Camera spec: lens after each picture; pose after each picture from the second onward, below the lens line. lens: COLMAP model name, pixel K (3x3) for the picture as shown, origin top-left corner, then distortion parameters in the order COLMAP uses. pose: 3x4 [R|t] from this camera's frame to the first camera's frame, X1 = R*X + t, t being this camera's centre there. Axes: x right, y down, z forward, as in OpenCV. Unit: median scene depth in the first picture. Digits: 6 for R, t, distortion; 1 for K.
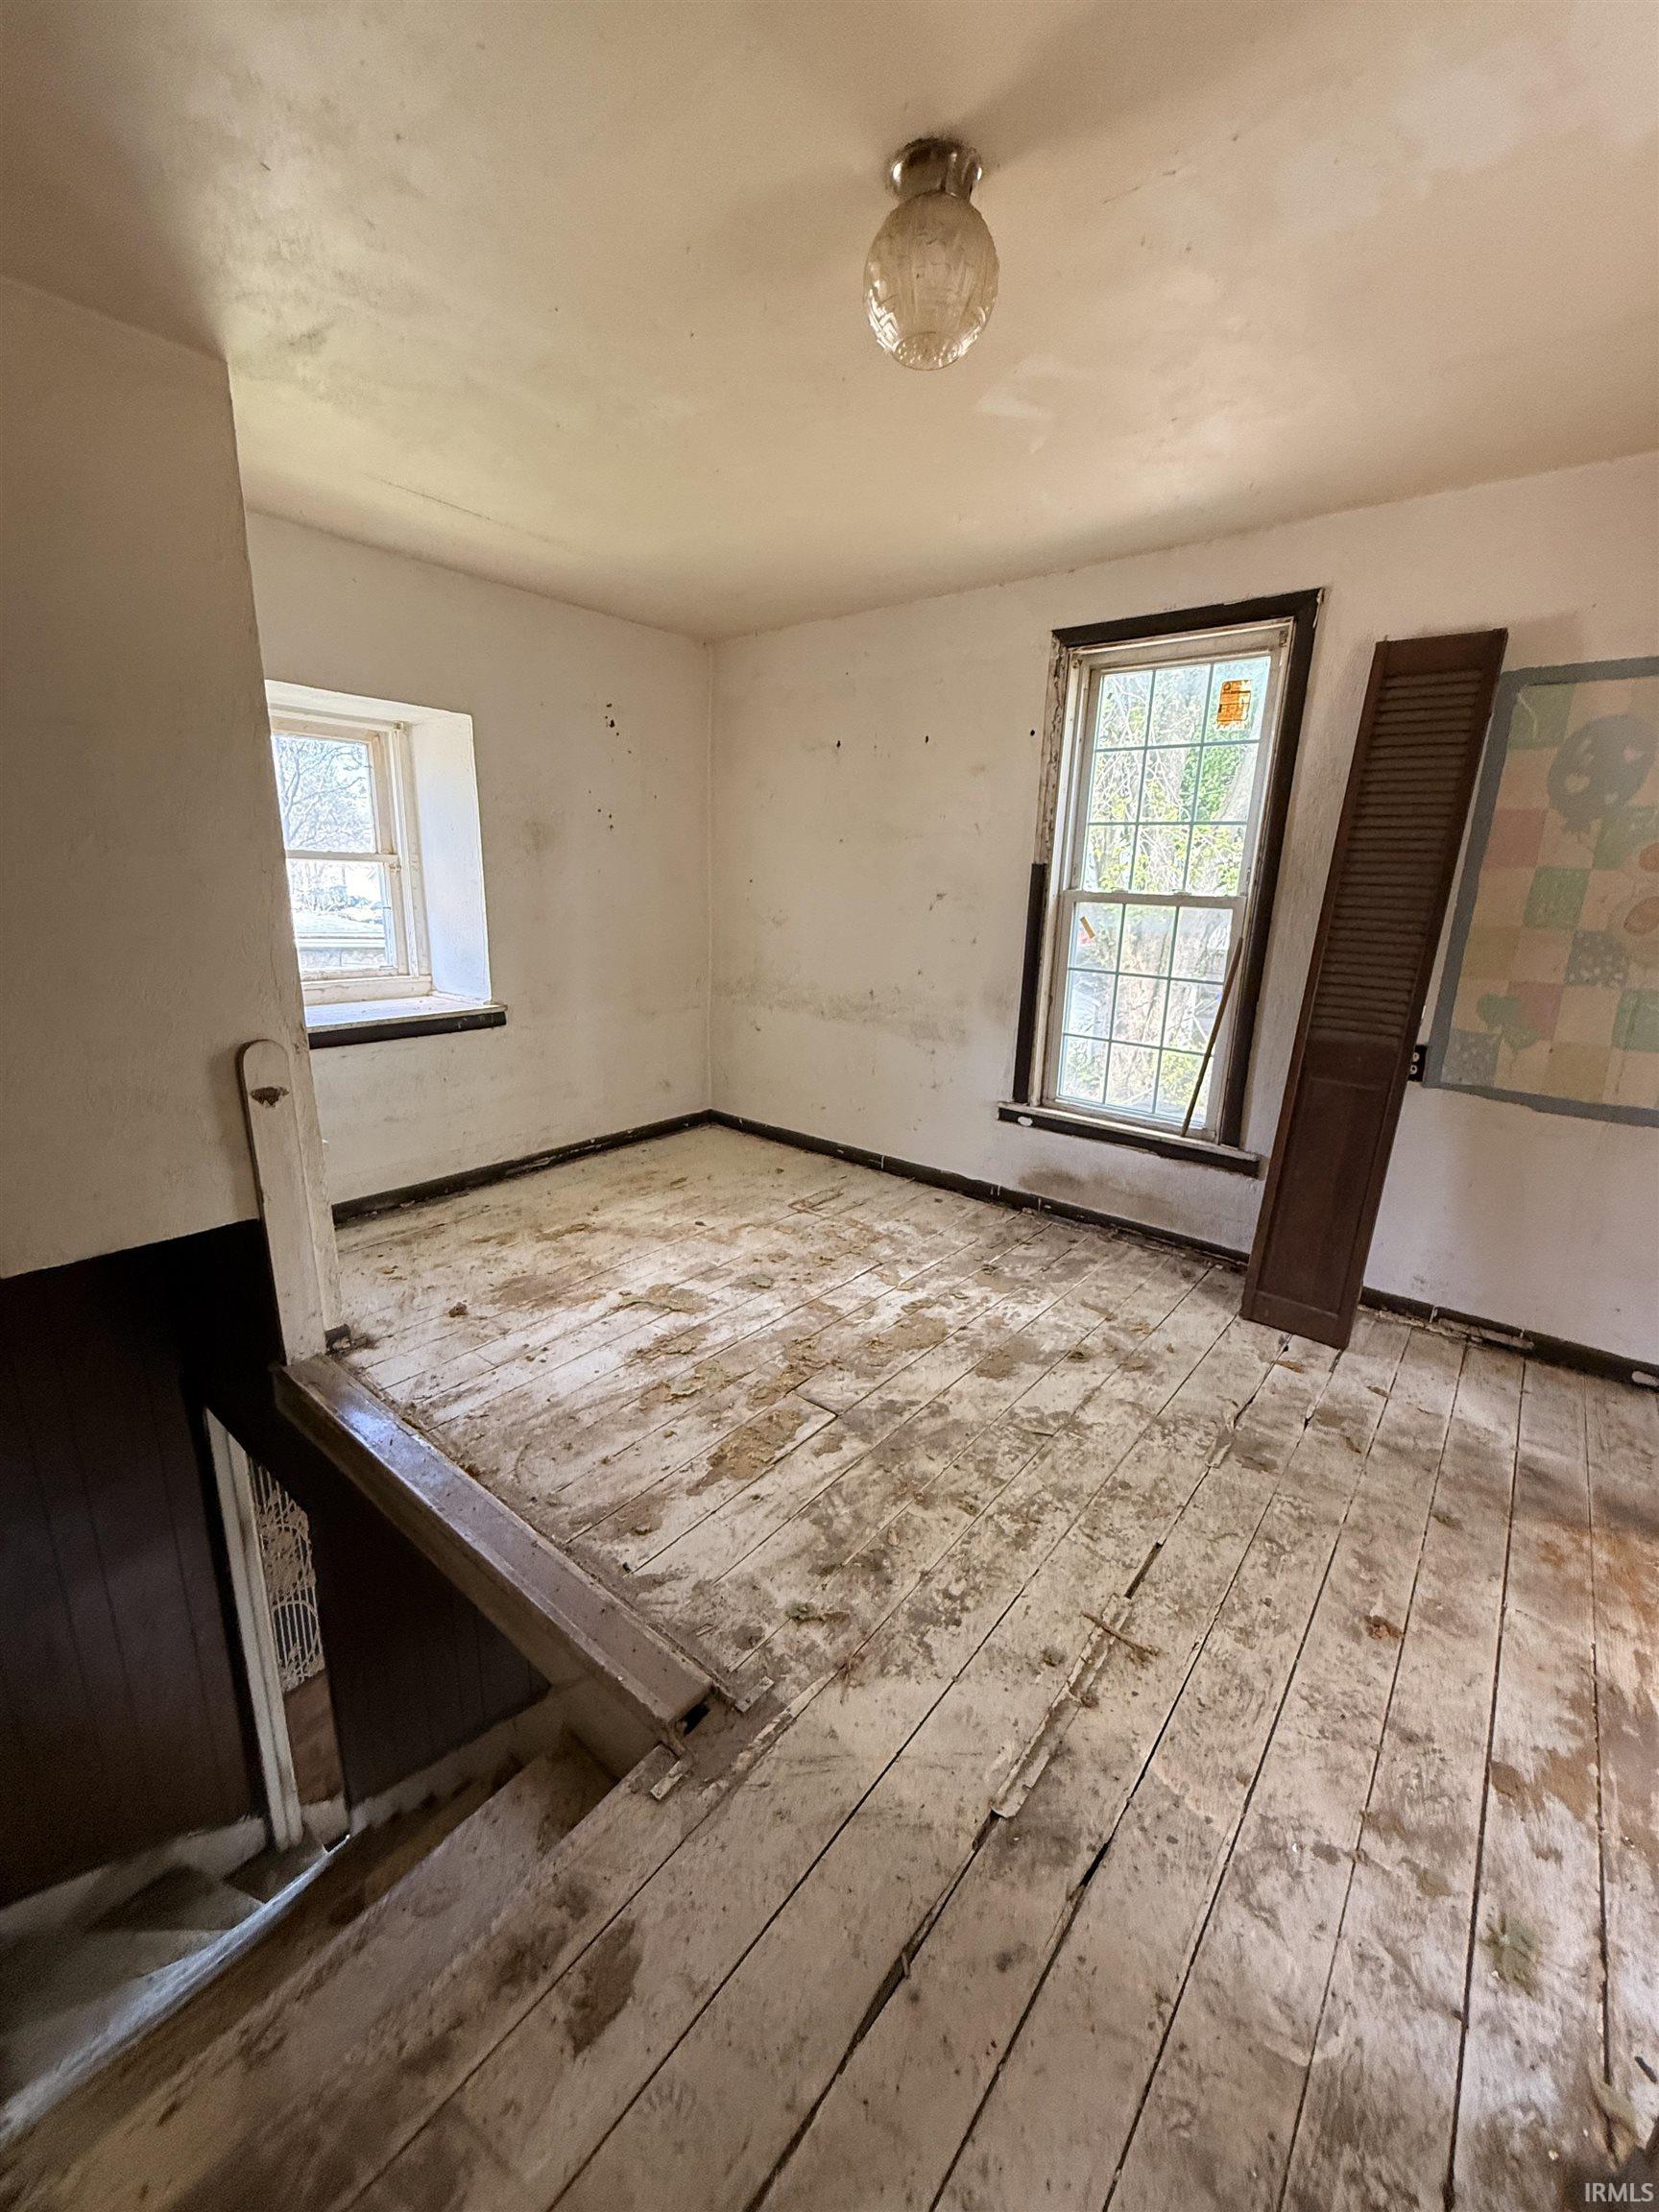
lens RADIAL K [[885.0, 0, 839.7], [0, 885.0, 1099.1], [0, 0, 1]] dist [0.000592, 0.000383]
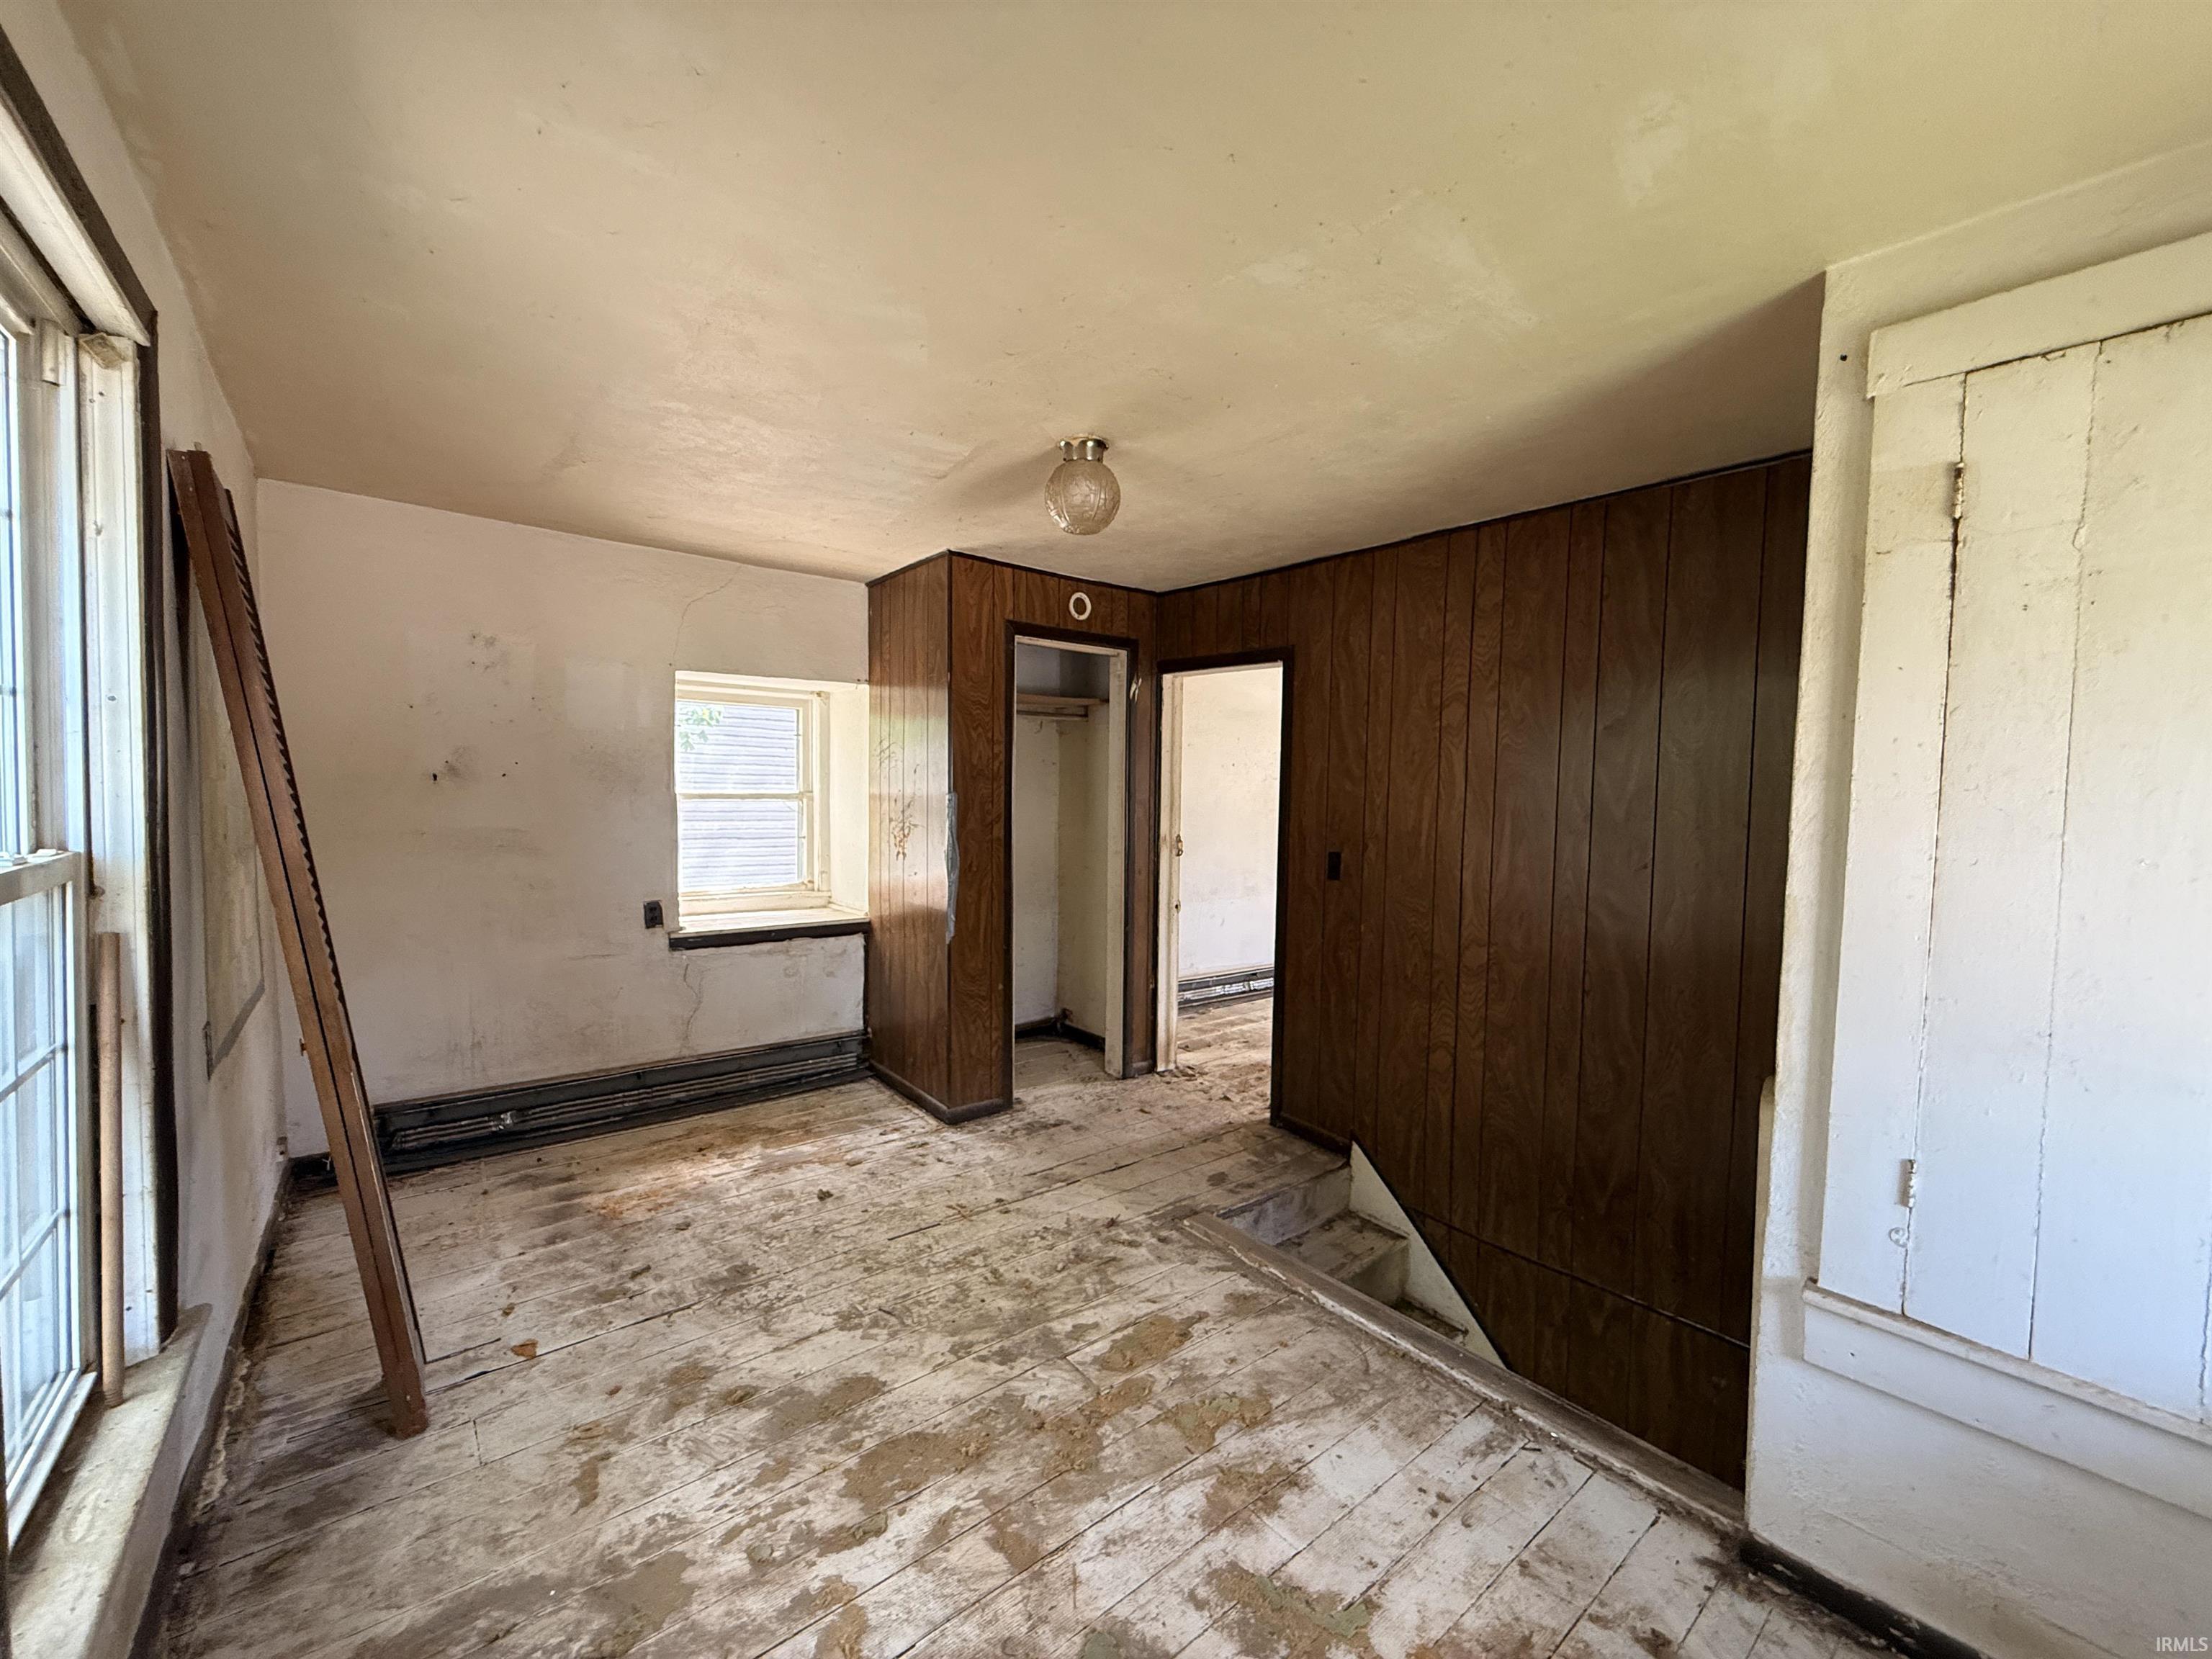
lens RADIAL K [[885.0, 0, 1100.4], [0, 885.0, 826.5], [0, 0, 1]] dist [0.000592, 0.000383]
pose [[-0.976306, -0.061043, 0.207607, -0.216189], [0.002742, 0.955821, 0.293935, -0.509815], [-0.216378, 0.287540, -0.933007, 1.786689]]
